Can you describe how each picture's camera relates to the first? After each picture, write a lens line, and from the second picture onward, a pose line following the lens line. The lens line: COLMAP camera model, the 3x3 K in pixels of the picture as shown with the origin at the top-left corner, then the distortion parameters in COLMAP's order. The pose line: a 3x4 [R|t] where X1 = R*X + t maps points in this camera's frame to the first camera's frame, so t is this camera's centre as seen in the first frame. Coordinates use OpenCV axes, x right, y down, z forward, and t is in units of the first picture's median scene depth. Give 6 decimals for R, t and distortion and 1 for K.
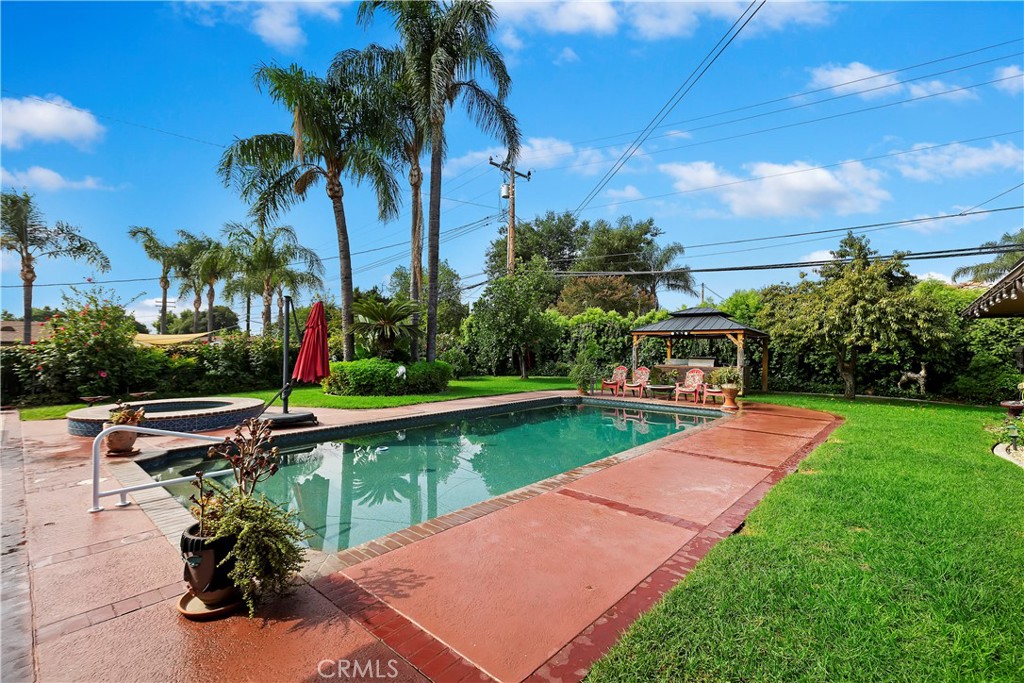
lens RADIAL K [[473.9, 0, 505.0], [0, 473.9, 339.1], [0, 0, 1]] dist [-0.002827, -0.000513]
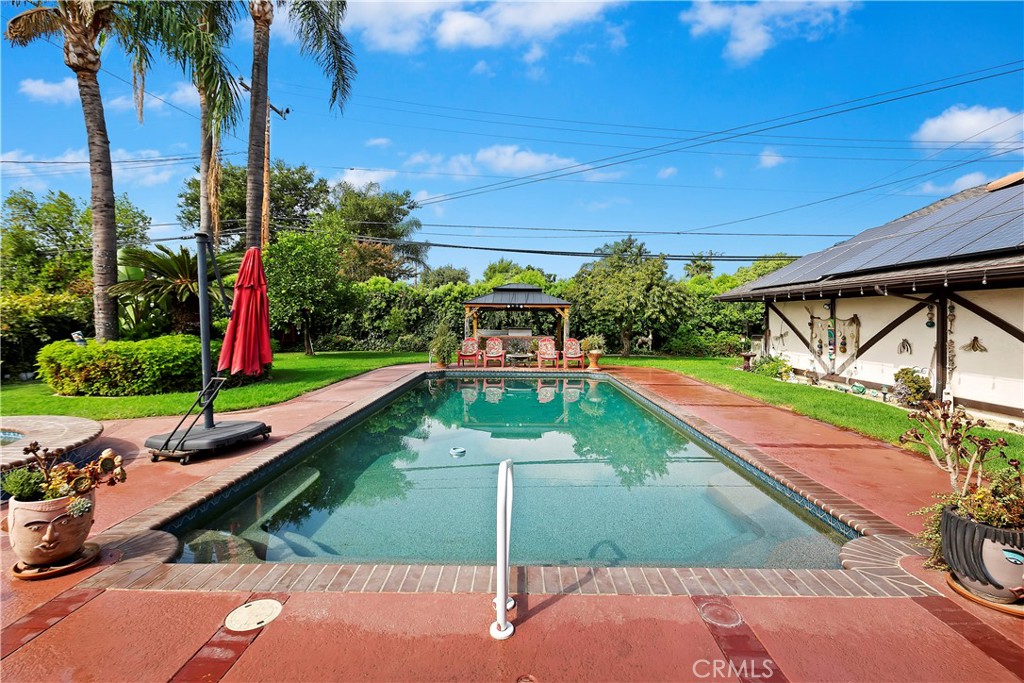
lens RADIAL K [[473.9, 0, 515.4], [0, 473.9, 307.8], [0, 0, 1]] dist [-0.002827, -0.000513]
pose [[0.731113, 0.017292, 0.682037, -0.392264], [-0.014768, 0.999846, -0.009518, 0.001774], [-0.682096, -0.003113, 0.731256, 0.197423]]
